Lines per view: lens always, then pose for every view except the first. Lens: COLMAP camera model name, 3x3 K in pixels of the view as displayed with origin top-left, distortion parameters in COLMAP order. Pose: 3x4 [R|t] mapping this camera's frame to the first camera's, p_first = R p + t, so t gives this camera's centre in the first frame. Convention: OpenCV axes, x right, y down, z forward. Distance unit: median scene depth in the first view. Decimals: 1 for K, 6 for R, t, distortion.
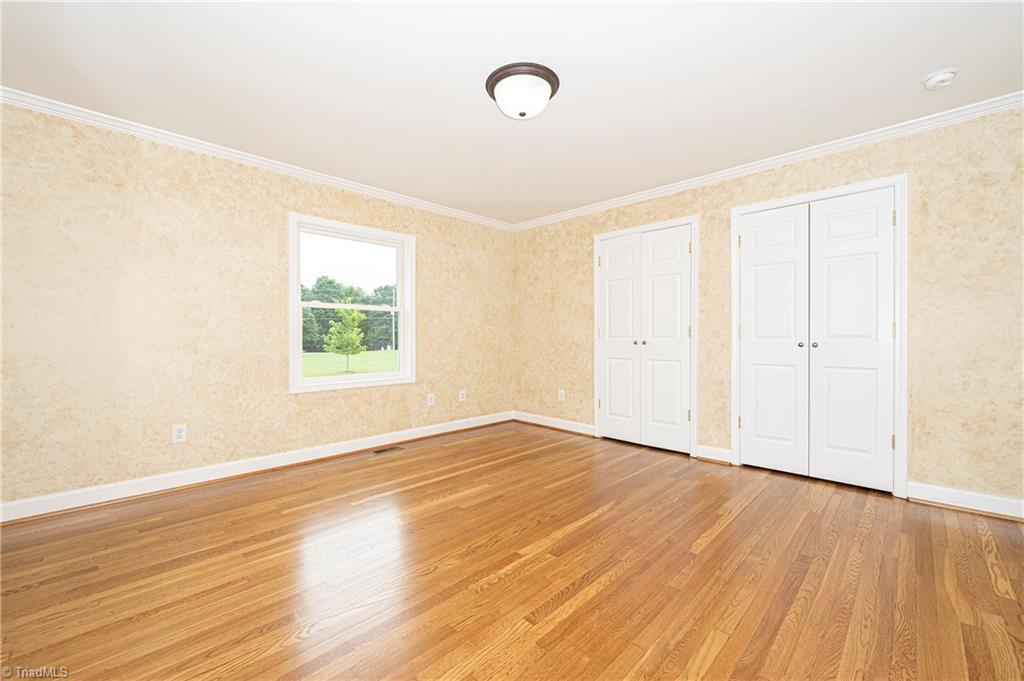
lens RADIAL K [[412.2, 0, 516.9], [0, 412.2, 340.1], [0, 0, 1]] dist [-0.005055, 0.000820]
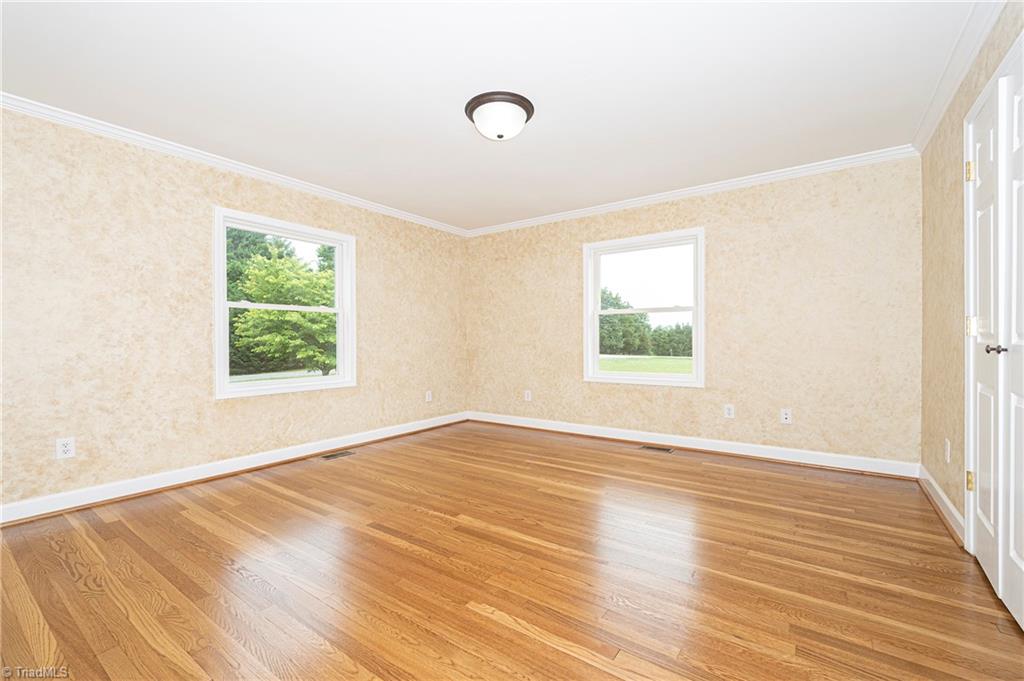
lens RADIAL K [[412.2, 0, 517.2], [0, 412.2, 340.3], [0, 0, 1]] dist [-0.005055, 0.000820]
pose [[0.192919, 0.002316, -0.981212, 0.642889], [-0.002054, 0.999996, 0.001956, -0.002940], [0.981213, 0.001638, 0.192923, 0.483792]]
